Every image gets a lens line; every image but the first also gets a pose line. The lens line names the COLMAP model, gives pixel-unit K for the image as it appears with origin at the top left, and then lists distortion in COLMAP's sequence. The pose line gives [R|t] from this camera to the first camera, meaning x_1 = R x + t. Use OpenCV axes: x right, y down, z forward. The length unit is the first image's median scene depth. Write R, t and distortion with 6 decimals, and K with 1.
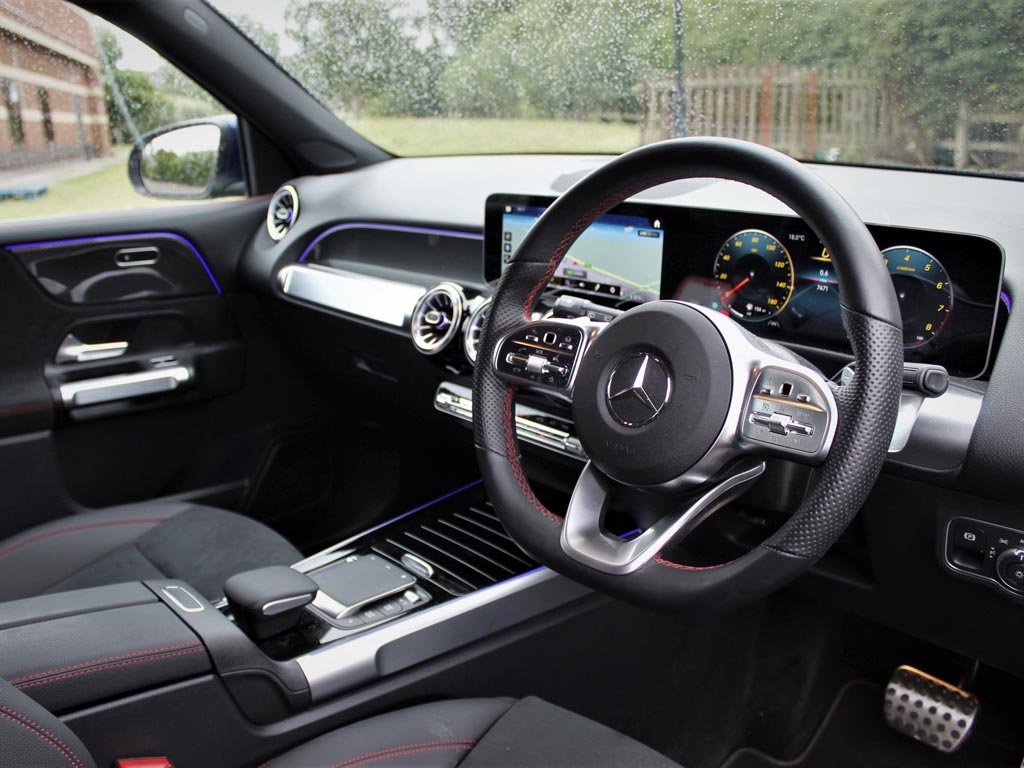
lens RADIAL K [[952.6, 0, 442.3], [0, 952.6, 382.1], [0, 0, 1]] dist [-0.141177, 0.094474]
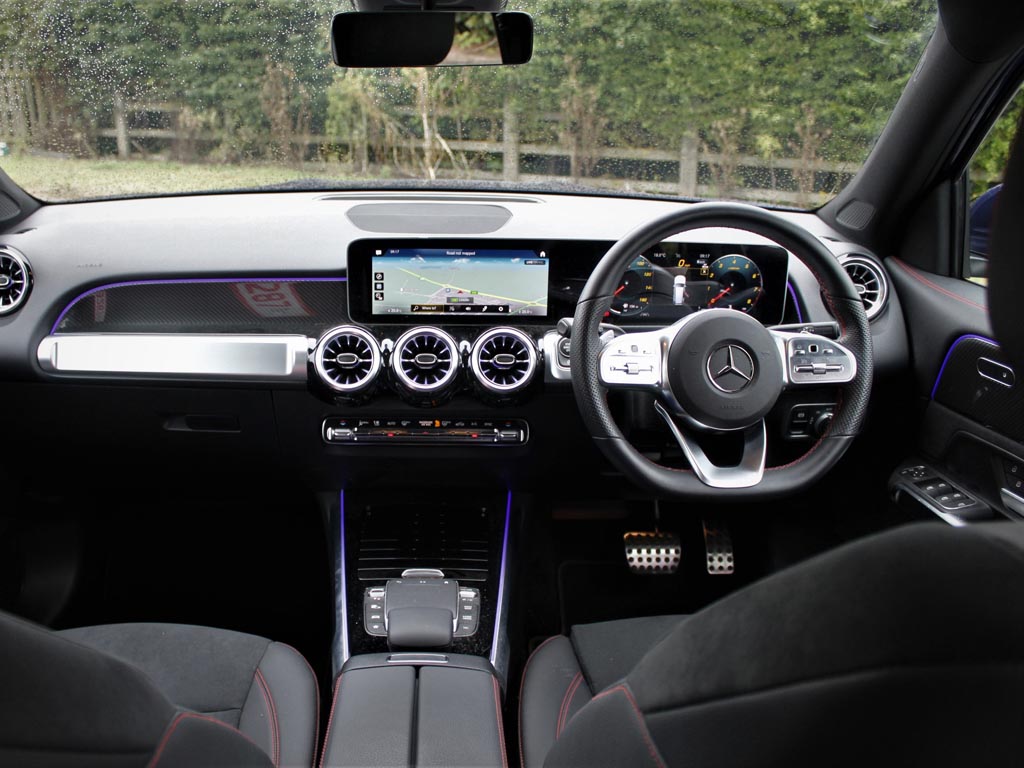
lens RADIAL K [[952.6, 0, 442.3], [0, 952.6, 382.1], [0, 0, 1]] dist [-0.141177, 0.094474]
pose [[0.632490, -0.201847, 0.747806, -0.821252], [0.190424, 0.976339, 0.102473, -0.144143], [-0.750797, 0.077587, 0.655961, 0.230894]]
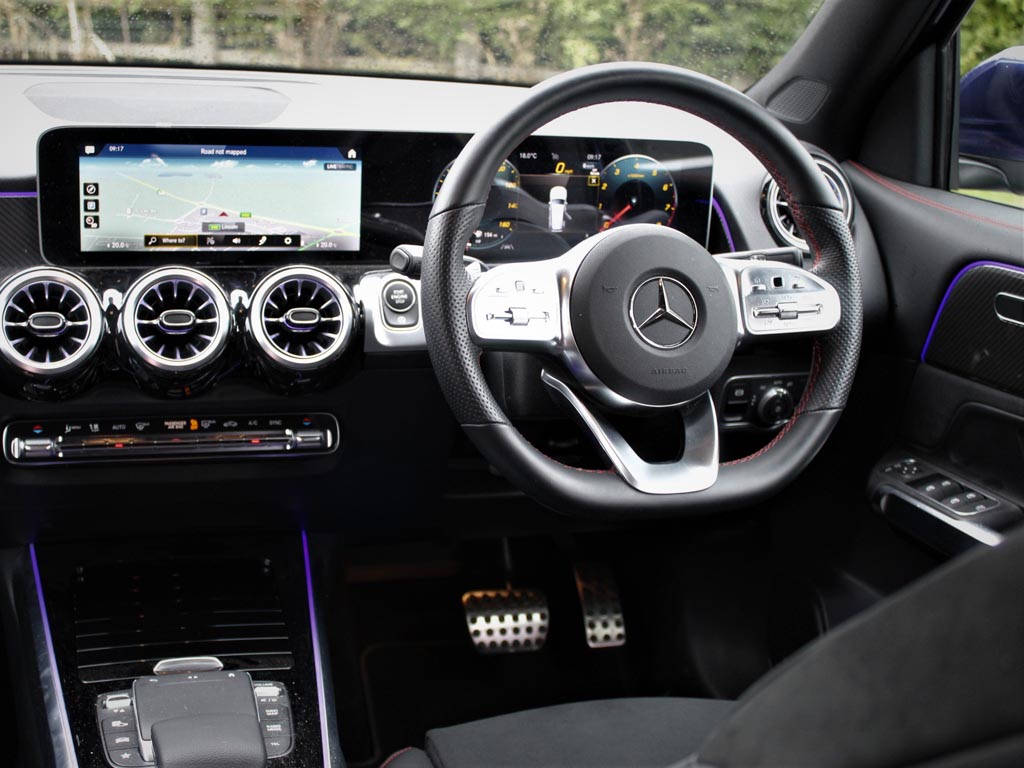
lens RADIAL K [[1394.6, 0, 439.5], [0, 1394.6, 382.4], [0, 0, 1]] dist [-0.077480, 0.038527]
pose [[0.426273, -0.202789, 0.881571, -0.811540], [0.195909, 0.972115, 0.128888, -0.105529], [-0.883126, 0.117766, 0.454115, 0.360493]]
